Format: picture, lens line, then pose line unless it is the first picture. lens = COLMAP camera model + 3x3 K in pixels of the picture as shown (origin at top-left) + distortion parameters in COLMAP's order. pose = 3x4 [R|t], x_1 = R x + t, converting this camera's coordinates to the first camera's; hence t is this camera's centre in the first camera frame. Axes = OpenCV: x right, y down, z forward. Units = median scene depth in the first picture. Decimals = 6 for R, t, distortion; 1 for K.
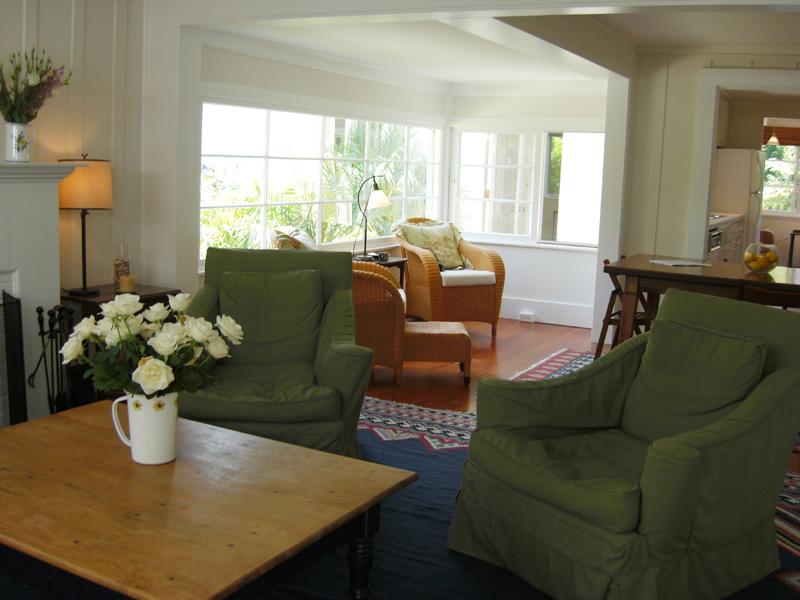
lens RADIAL K [[890.7, 0, 378.1], [0, 890.7, 300.7], [0, 0, 1]] dist [-0.126326, -0.012211]
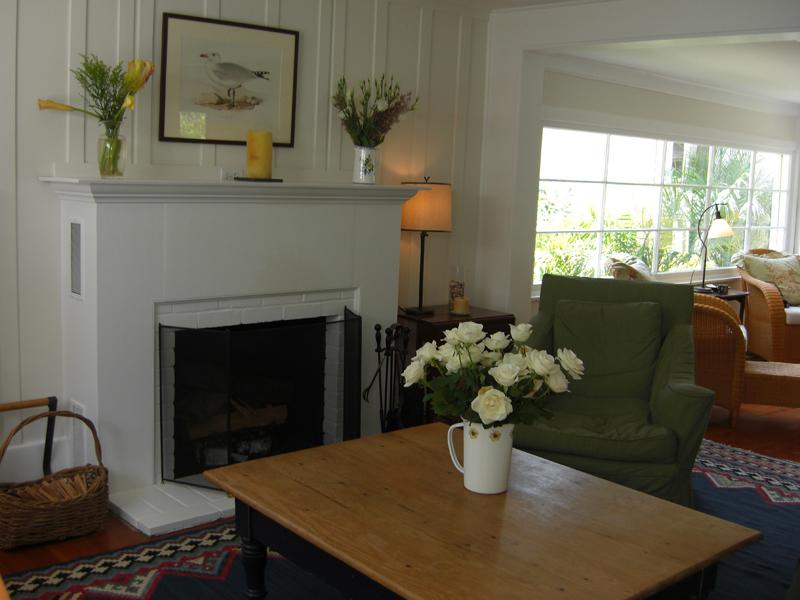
lens RADIAL K [[890.7, 0, 378.1], [0, 890.7, 300.7], [0, 0, 1]] dist [-0.126326, -0.012211]
pose [[0.935599, 0.050519, -0.349432, -0.018684], [-0.058065, 0.998251, -0.011147, -0.008762], [0.348258, 0.030718, 0.936895, 0.008489]]
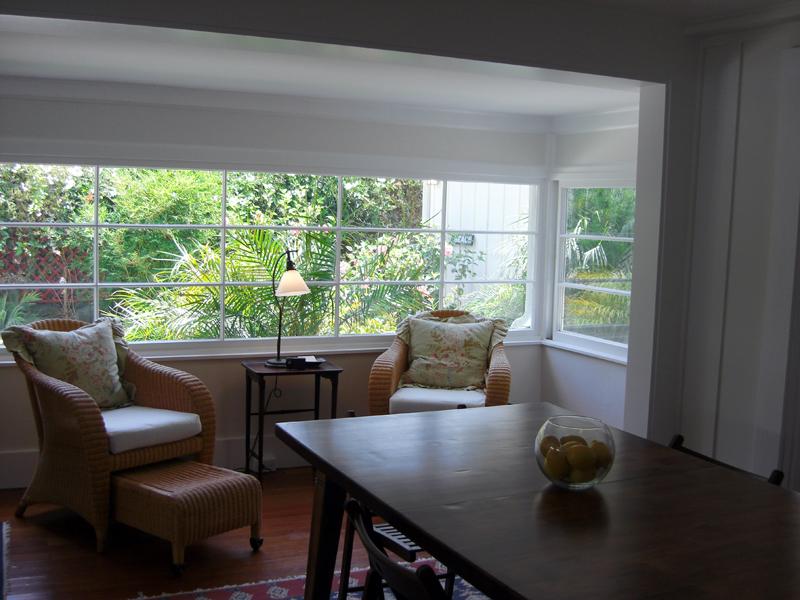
lens RADIAL K [[890.7, 0, 378.1], [0, 890.7, 300.7], [0, 0, 1]] dist [-0.126326, -0.012211]
pose [[0.818894, 0.051294, -0.571649, 0.705085], [-0.090496, 0.995079, -0.040347, -0.117896], [0.566766, 0.084772, 0.819506, 0.688411]]
